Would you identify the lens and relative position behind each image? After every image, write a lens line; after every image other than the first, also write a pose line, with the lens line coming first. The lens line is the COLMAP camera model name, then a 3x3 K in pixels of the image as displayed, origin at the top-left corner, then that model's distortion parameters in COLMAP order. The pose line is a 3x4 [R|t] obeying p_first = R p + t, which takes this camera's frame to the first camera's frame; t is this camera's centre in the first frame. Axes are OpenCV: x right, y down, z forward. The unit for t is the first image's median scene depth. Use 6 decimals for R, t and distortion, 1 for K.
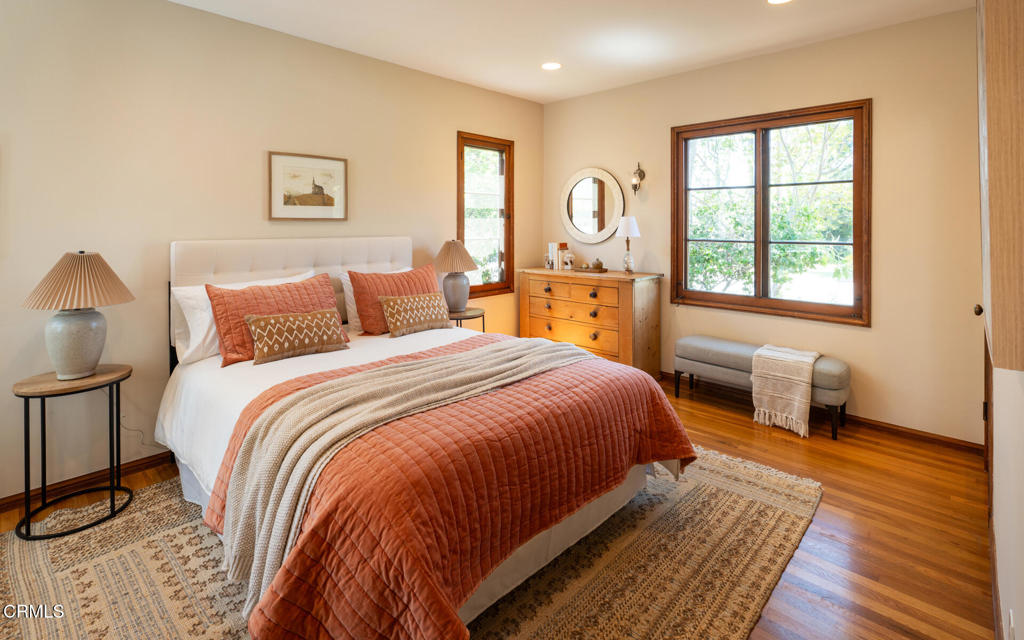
lens RADIAL K [[429.8, 0, 512.0], [0, 429.8, 320.0], [0, 0, 1]] dist [0.000376, -0.000129]
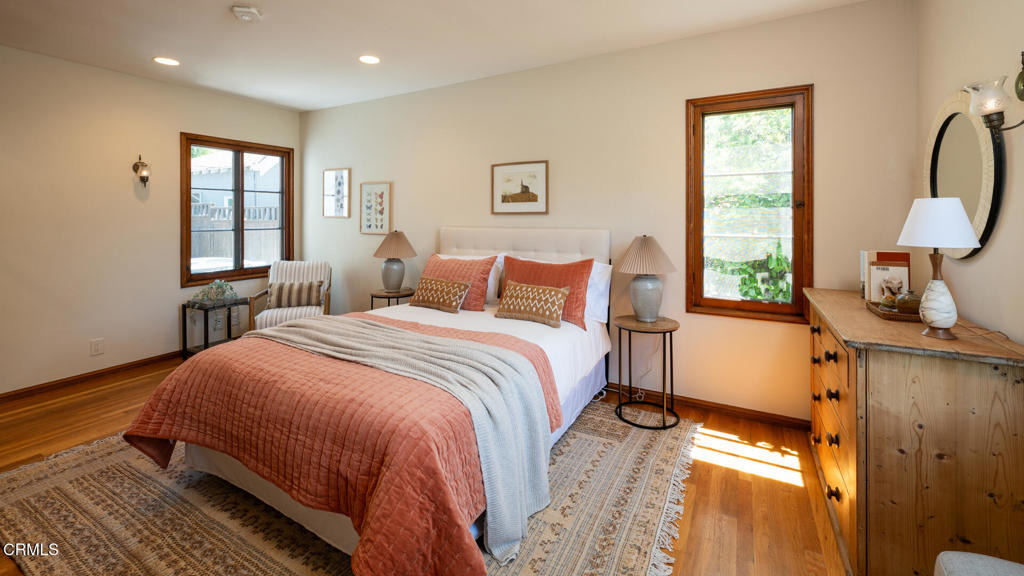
lens RADIAL K [[401.2, 0, 512.0], [0, 401.2, 288.0], [0, 0, 1]] dist [0.001735, 0.000008]
pose [[0.299441, 0.163665, -0.939973, 0.645204], [-0.207463, 0.972775, 0.103286, -0.137153], [0.931286, 0.164081, 0.325243, 0.629398]]
